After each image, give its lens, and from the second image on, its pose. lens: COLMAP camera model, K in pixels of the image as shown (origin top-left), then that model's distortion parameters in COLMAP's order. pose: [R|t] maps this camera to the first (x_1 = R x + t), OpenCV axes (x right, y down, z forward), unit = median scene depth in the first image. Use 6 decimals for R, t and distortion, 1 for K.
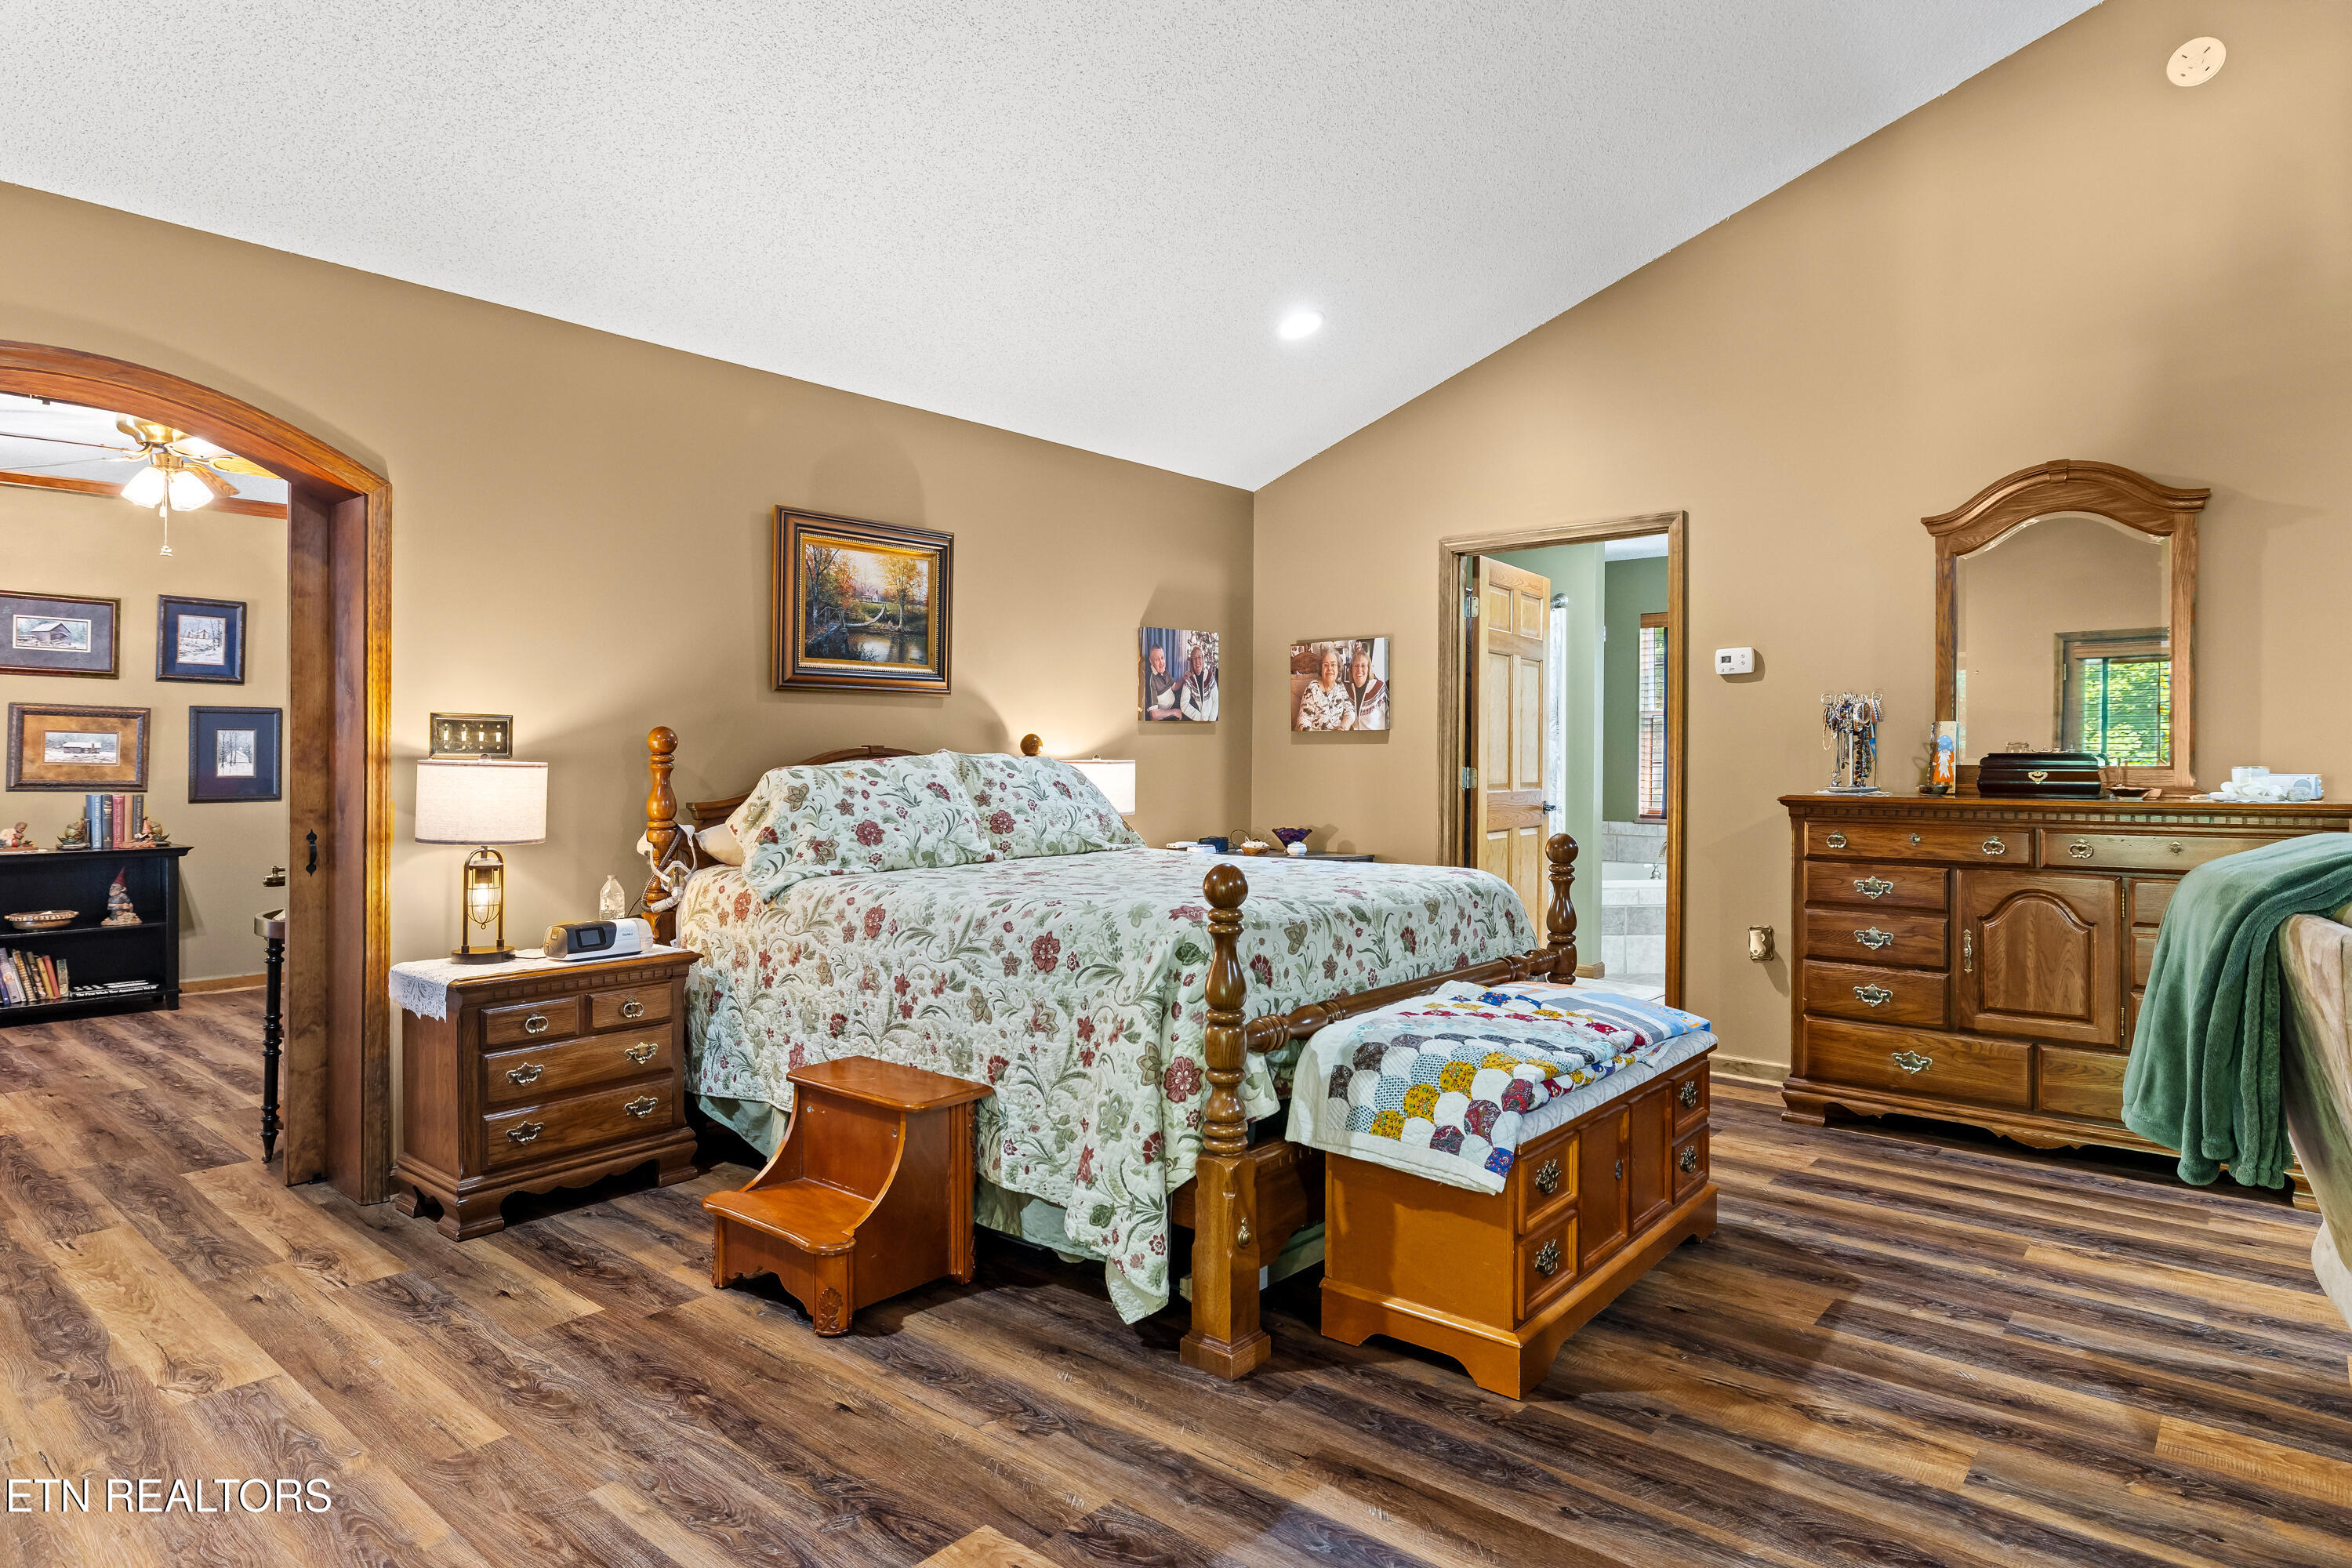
lens RADIAL K [[1365.7, 0, 1154.2], [0, 1365.7, 762.8], [0, 0, 1]] dist [0.017384, 0.000648]
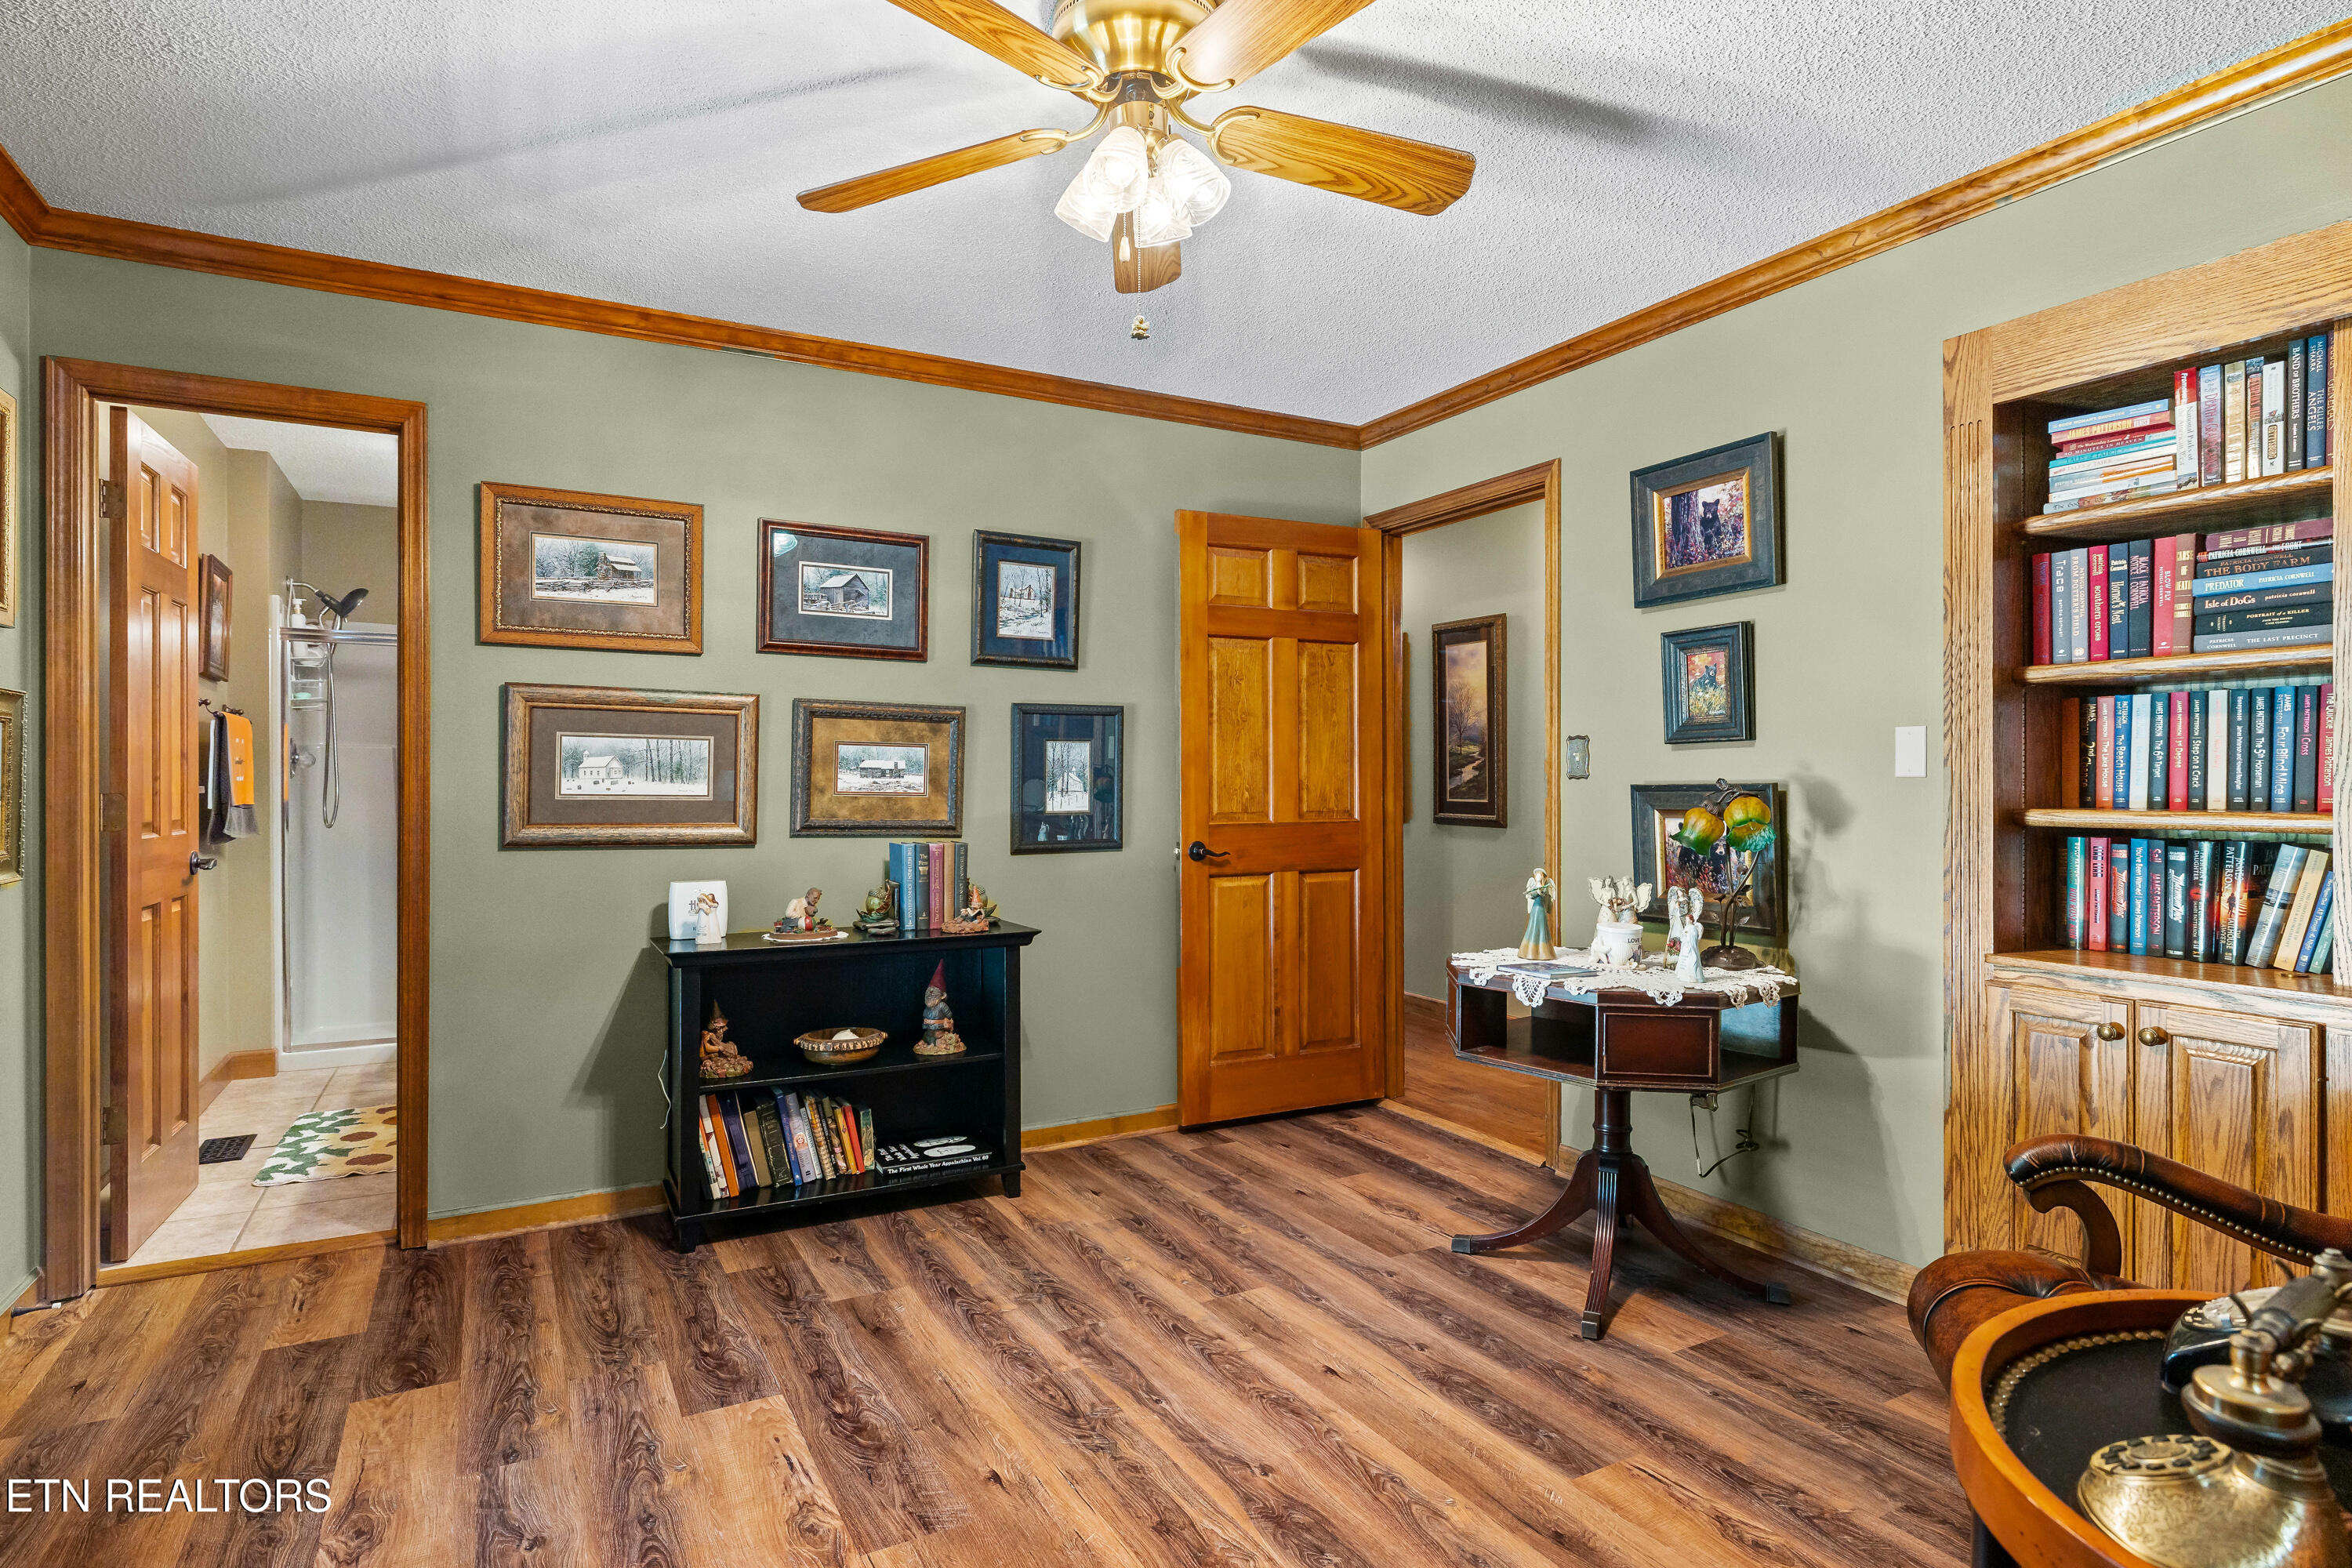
lens RADIAL K [[1236.1, 0, 1175.1], [0, 1236.1, 788.7], [0, 0, 1]] dist [-0.002915, -0.000233]
pose [[0.943490, -0.006313, -0.331340, -0.456740], [0.005518, 0.999979, -0.003339, 0.000919], [0.331354, 0.001322, 0.943506, 0.501947]]
